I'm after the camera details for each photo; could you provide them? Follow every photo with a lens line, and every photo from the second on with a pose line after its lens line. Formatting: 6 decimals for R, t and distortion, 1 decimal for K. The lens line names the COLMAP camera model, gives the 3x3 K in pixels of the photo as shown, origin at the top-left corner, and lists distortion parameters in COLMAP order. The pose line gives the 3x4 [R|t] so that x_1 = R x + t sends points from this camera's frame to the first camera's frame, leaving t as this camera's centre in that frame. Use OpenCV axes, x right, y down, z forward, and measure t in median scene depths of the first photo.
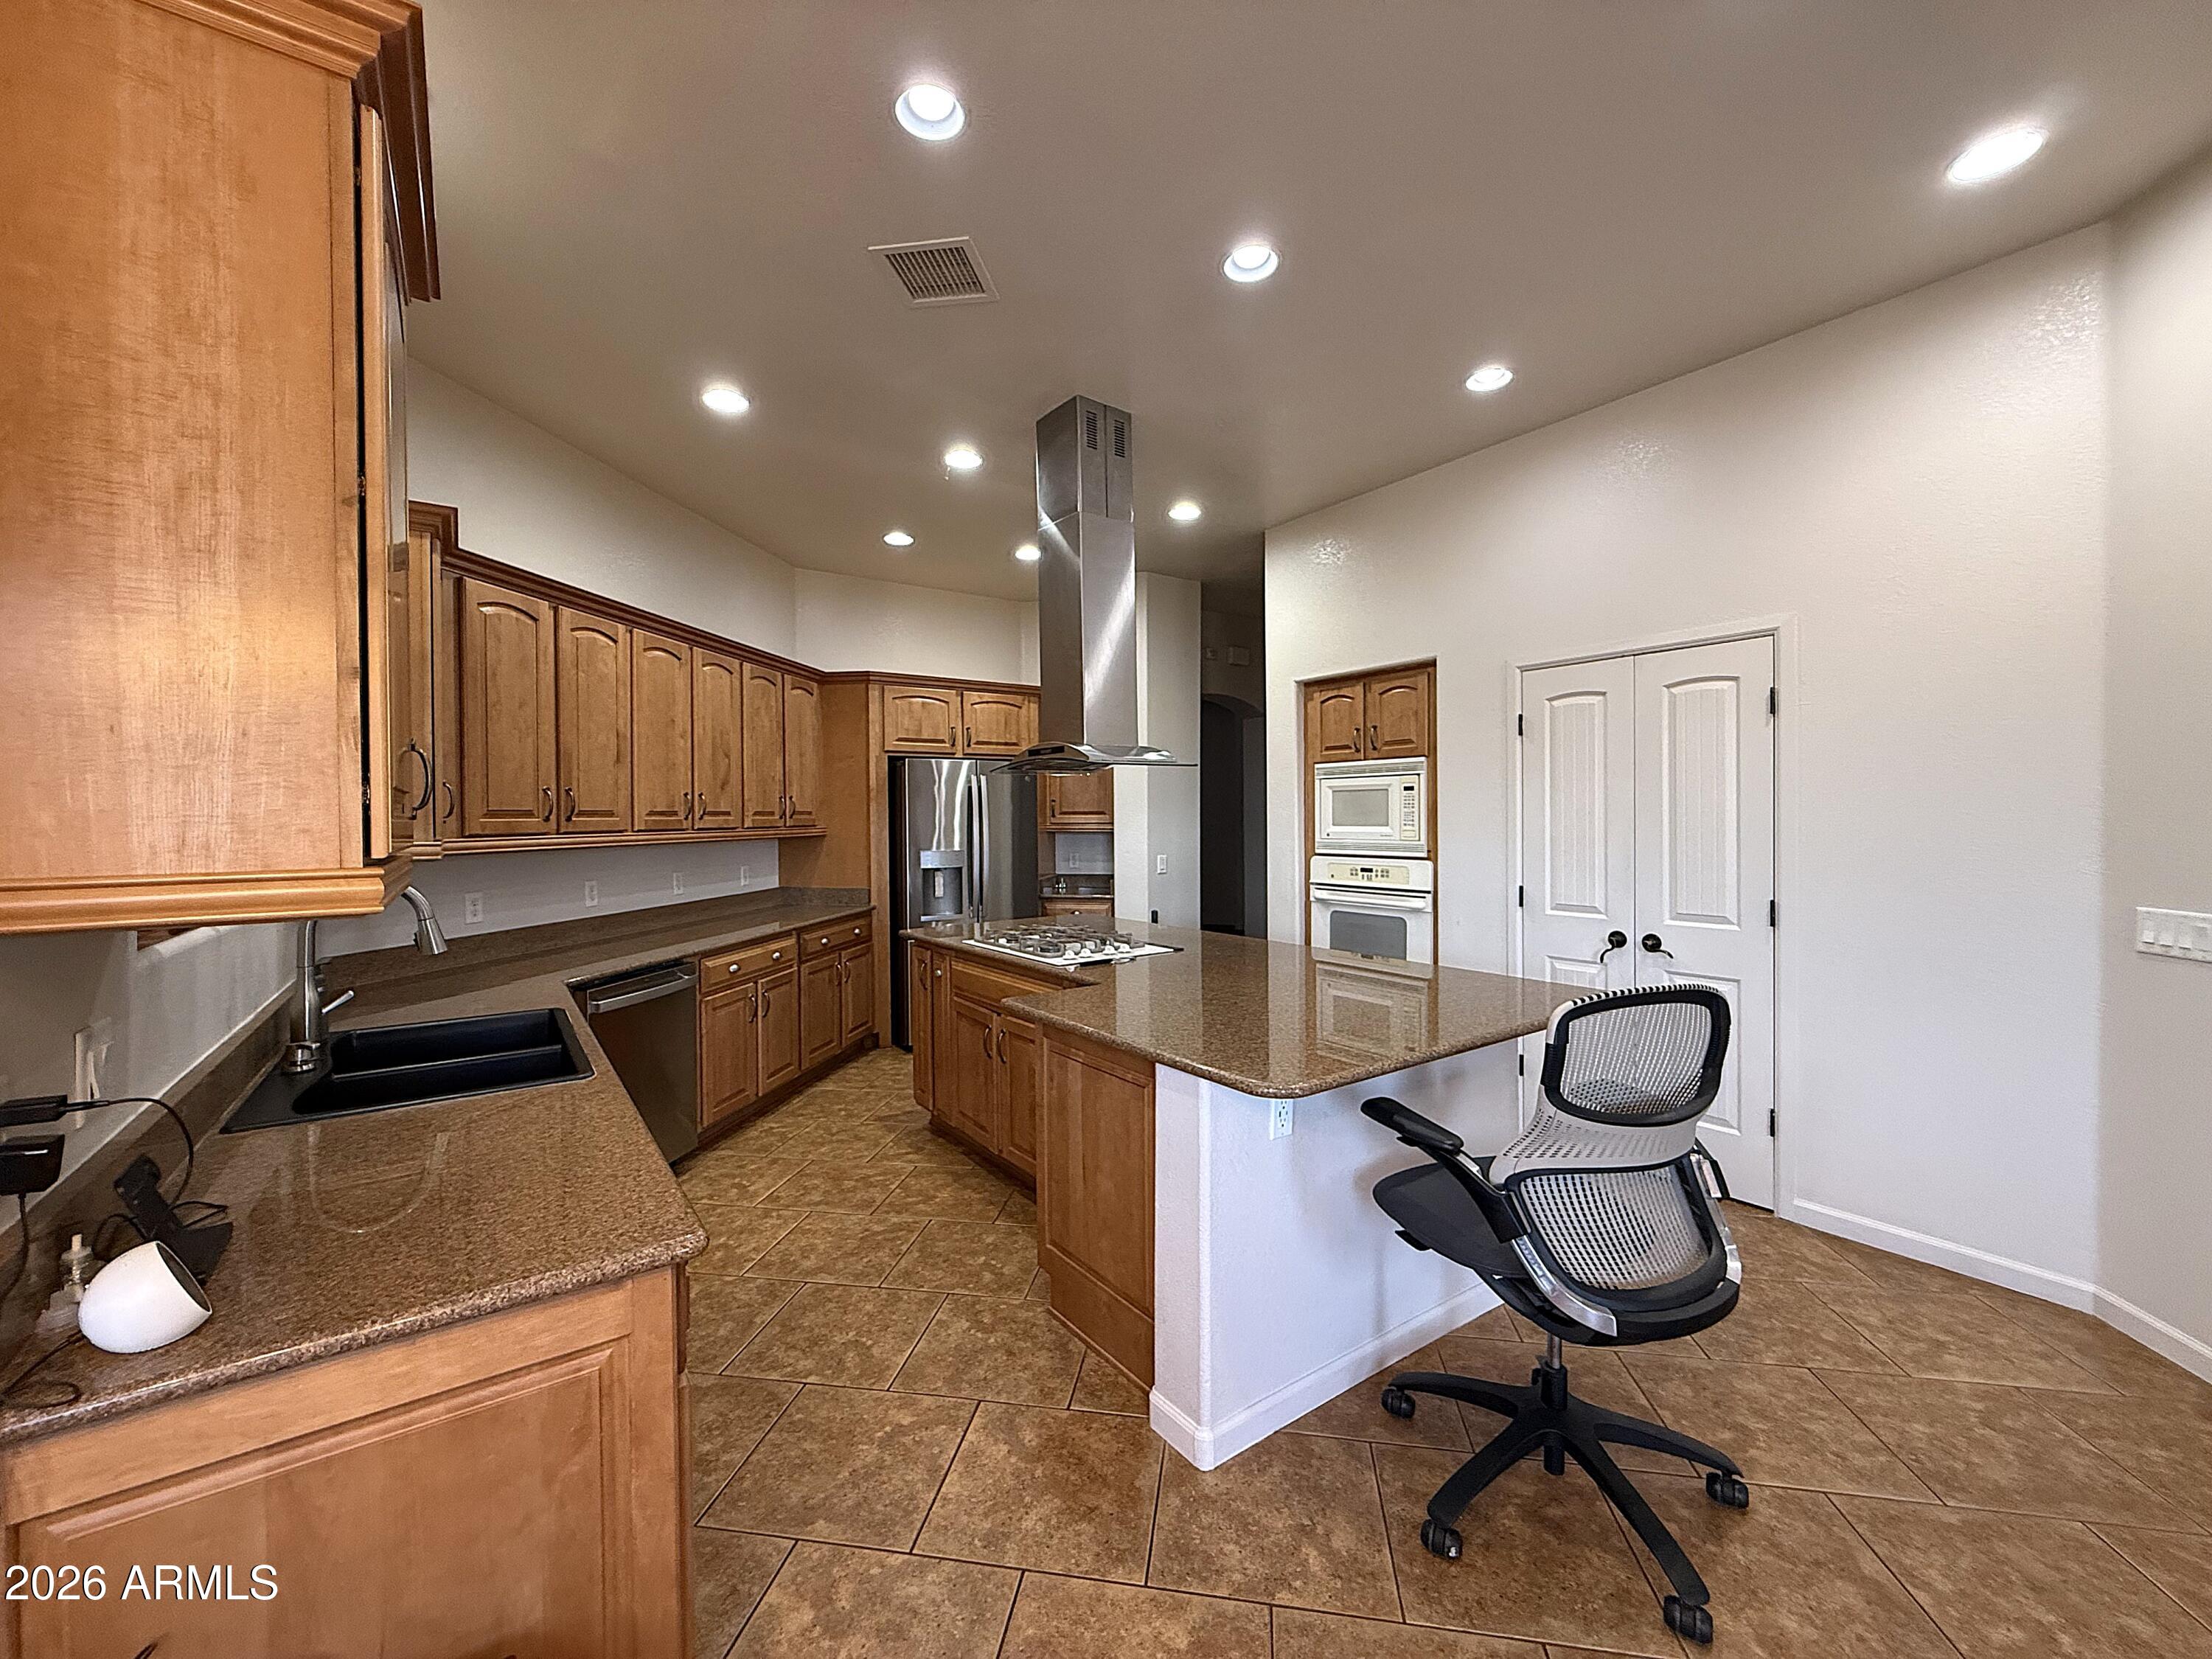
lens RADIAL K [[884.9, 0, 1100.2], [0, 884.9, 827.9], [0, 0, 1]] dist [-0.001359, 0.000440]
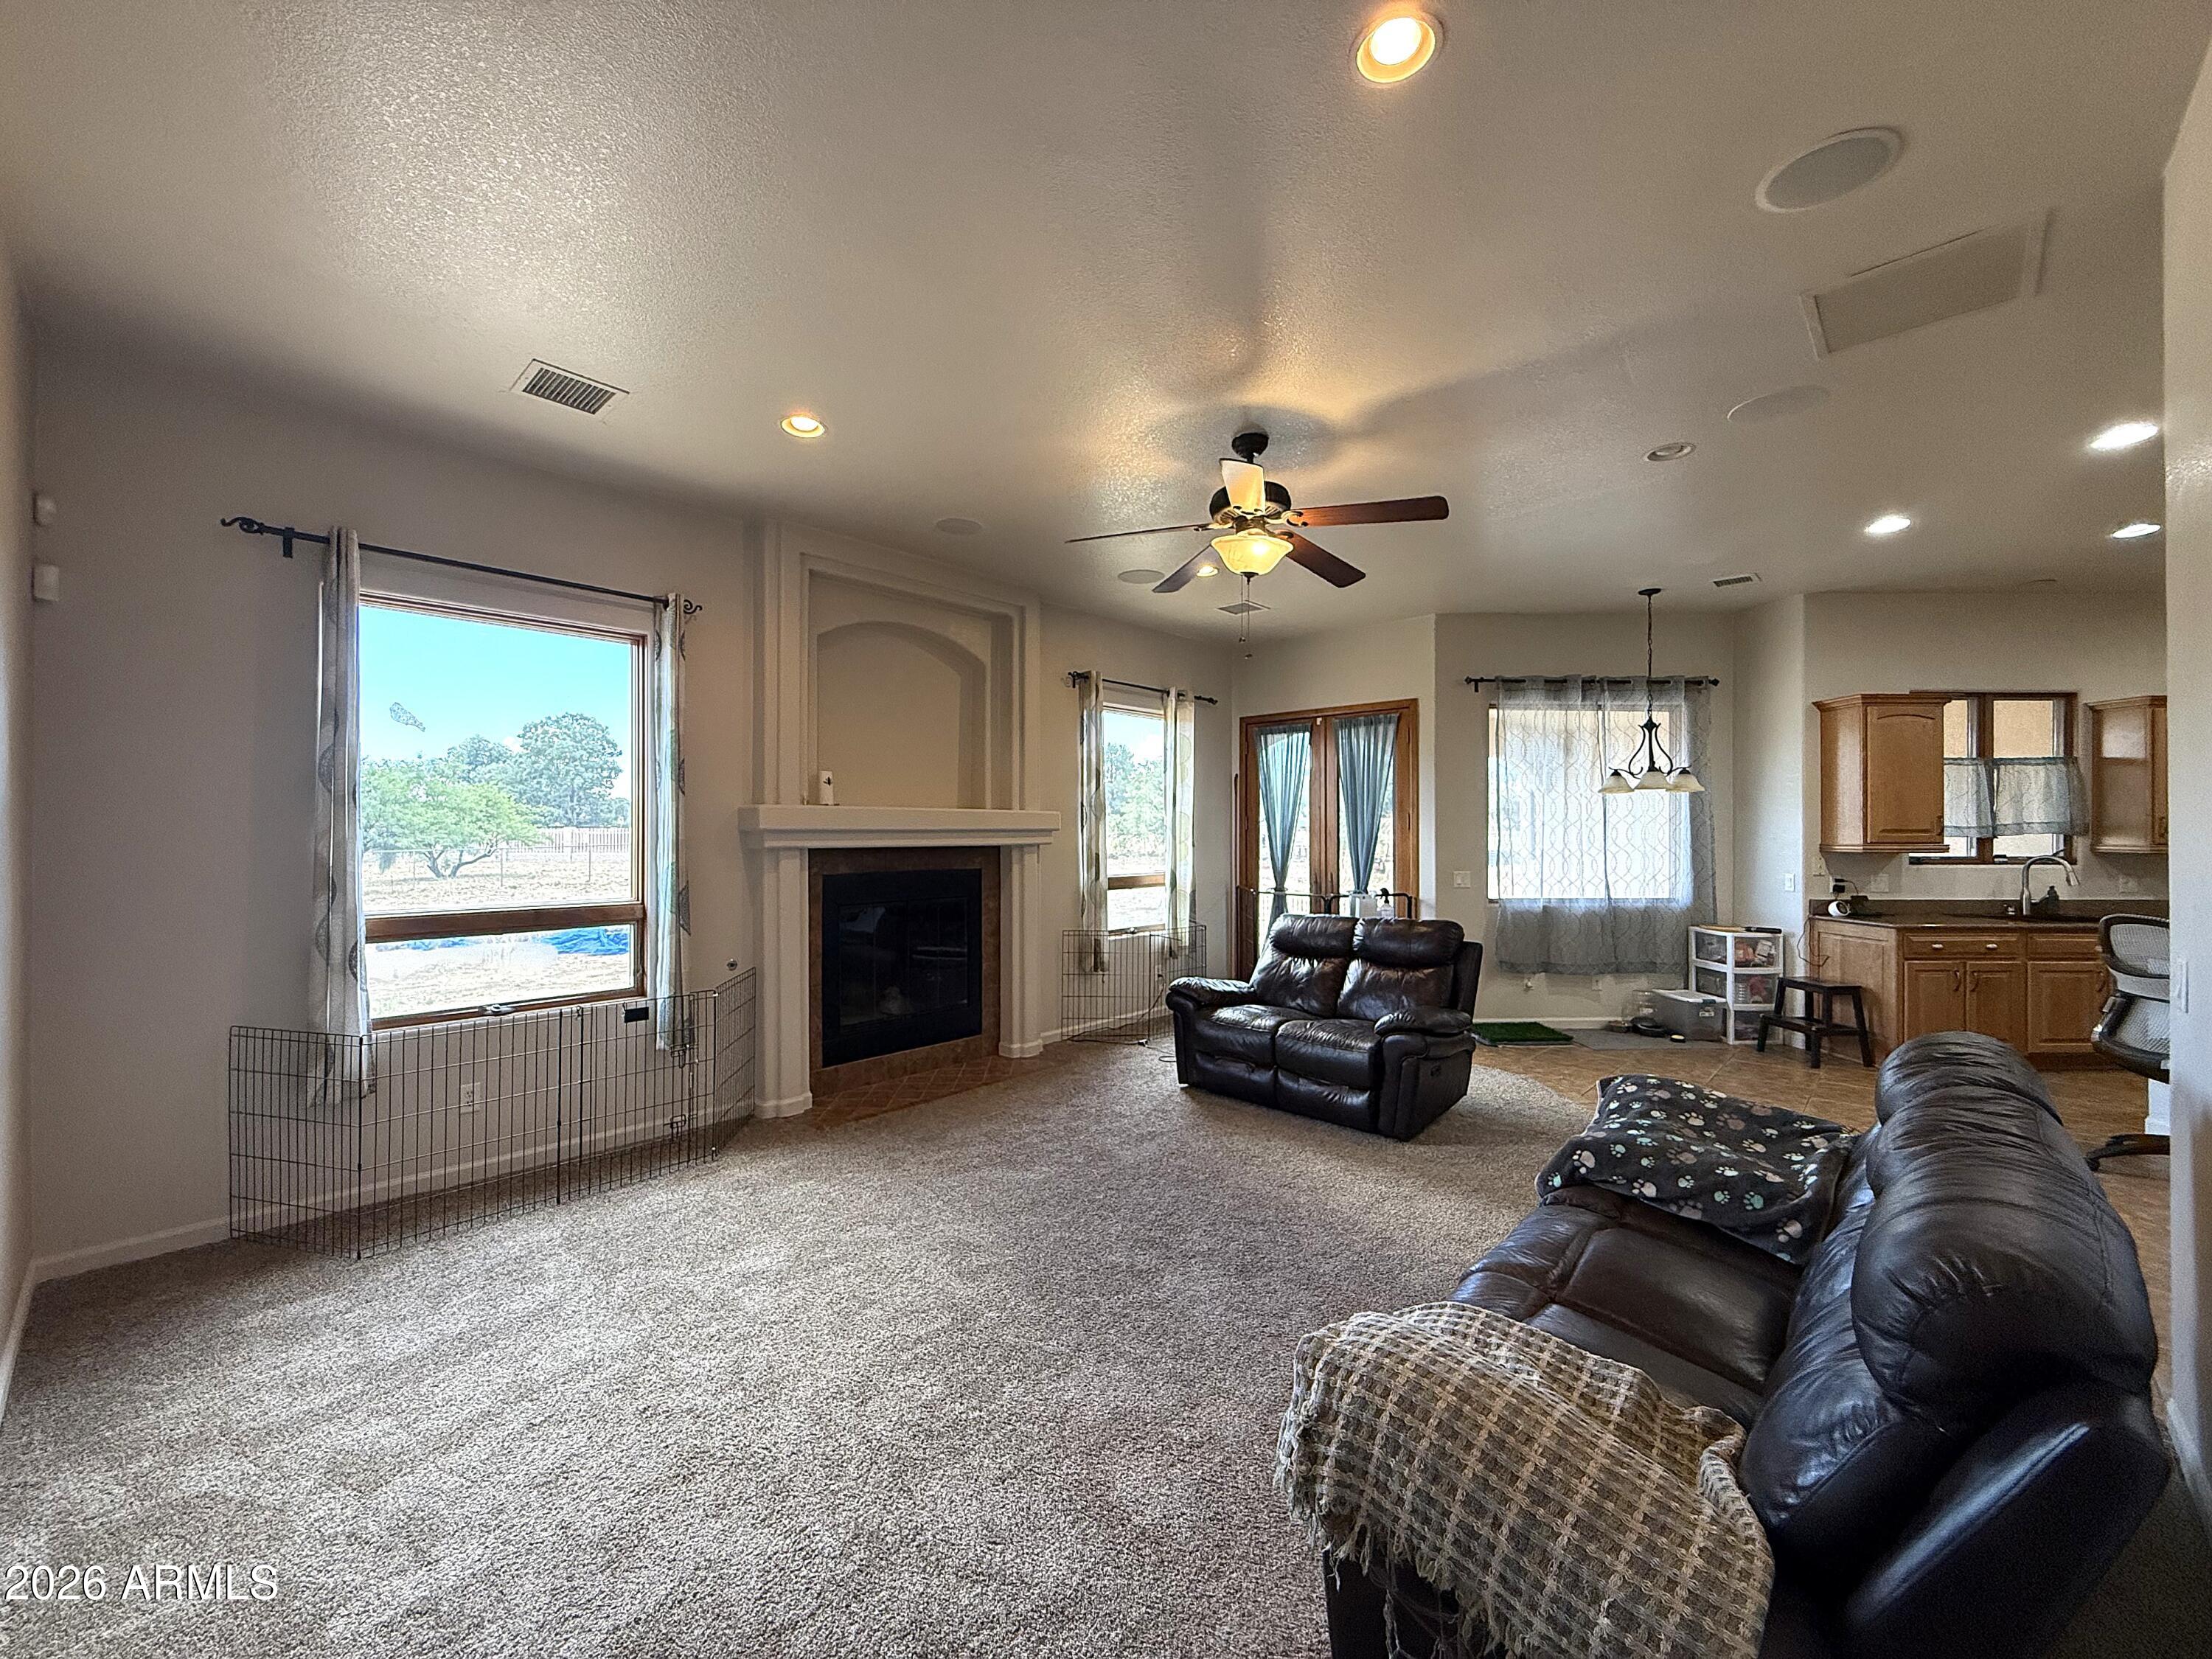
lens RADIAL K [[884.9, 0, 1096.9], [0, 884.9, 830.5], [0, 0, 1]] dist [-0.001359, 0.000440]
pose [[-0.560011, 0.006755, -0.828458, 1.639843], [-0.005828, 0.999910, 0.012092, -0.020225], [0.828465, 0.011600, -0.559921, 0.030054]]
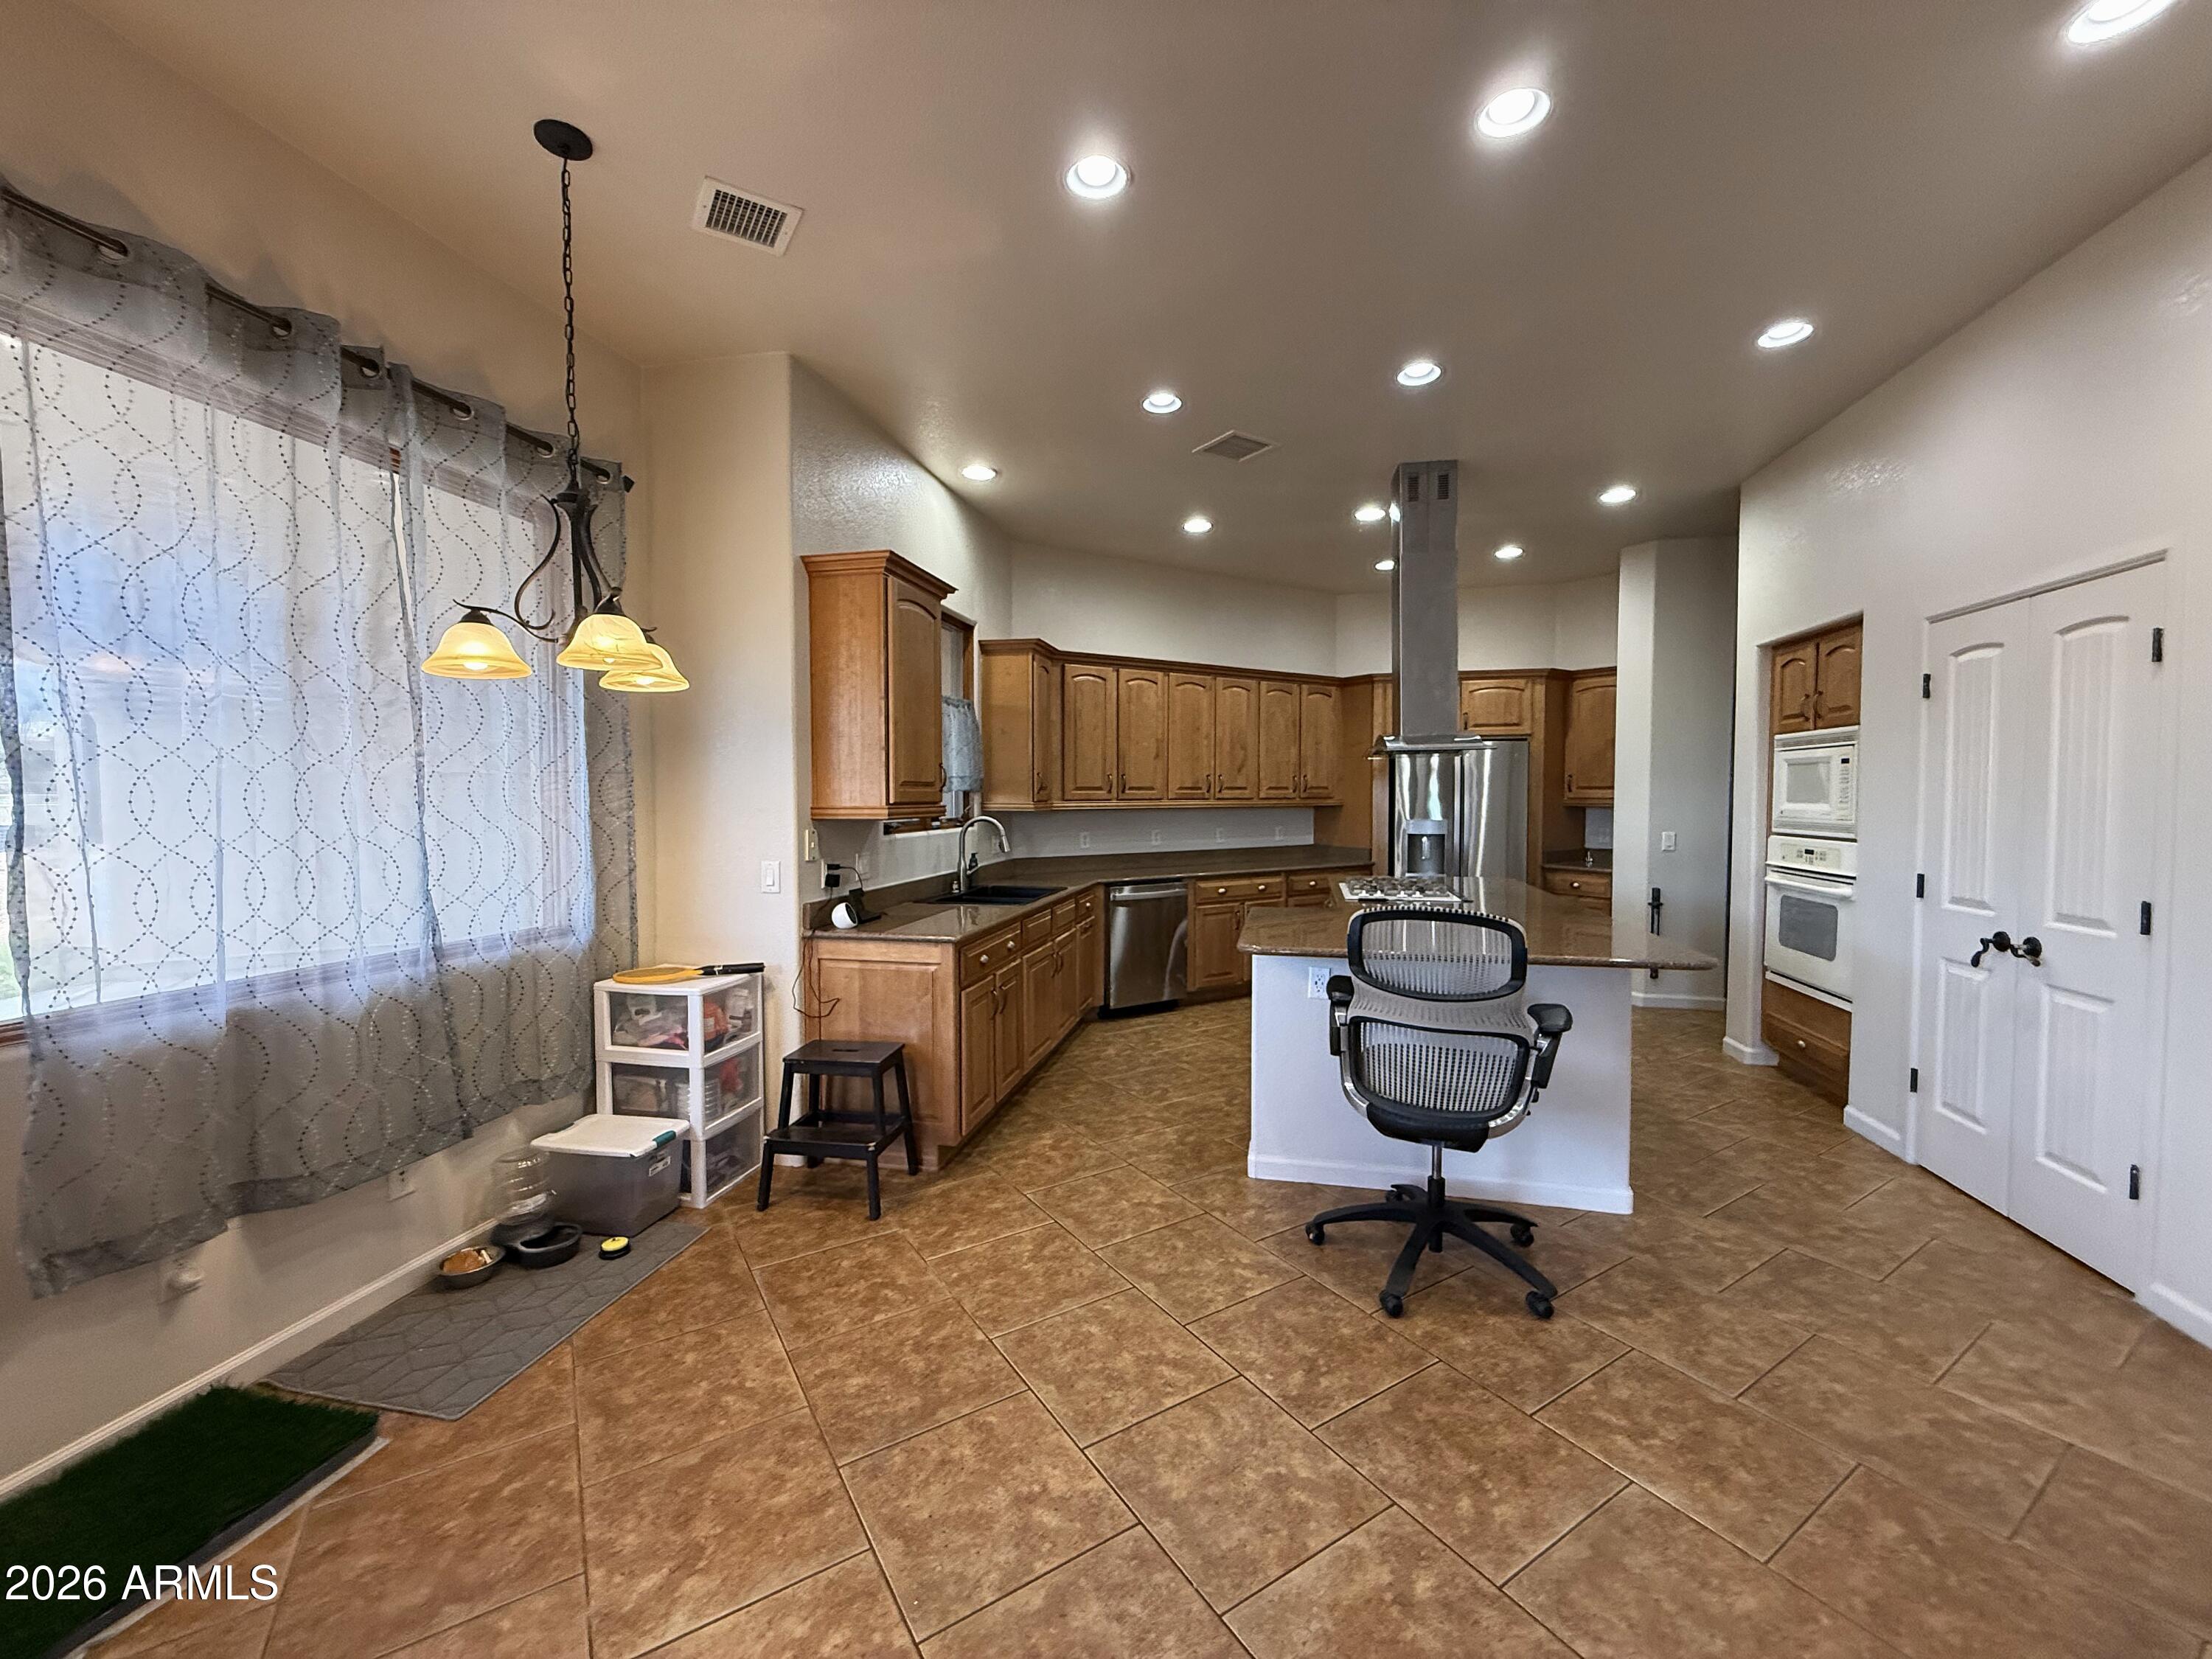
lens RADIAL K [[884.9, 0, 1100.5], [0, 884.9, 826.3], [0, 0, 1]] dist [-0.001359, 0.000440]
pose [[0.668303, 0.033464, -0.743136, 0.559988], [-0.012204, 0.999346, 0.034027, -0.000310], [0.743789, -0.013671, 0.668275, -0.163349]]
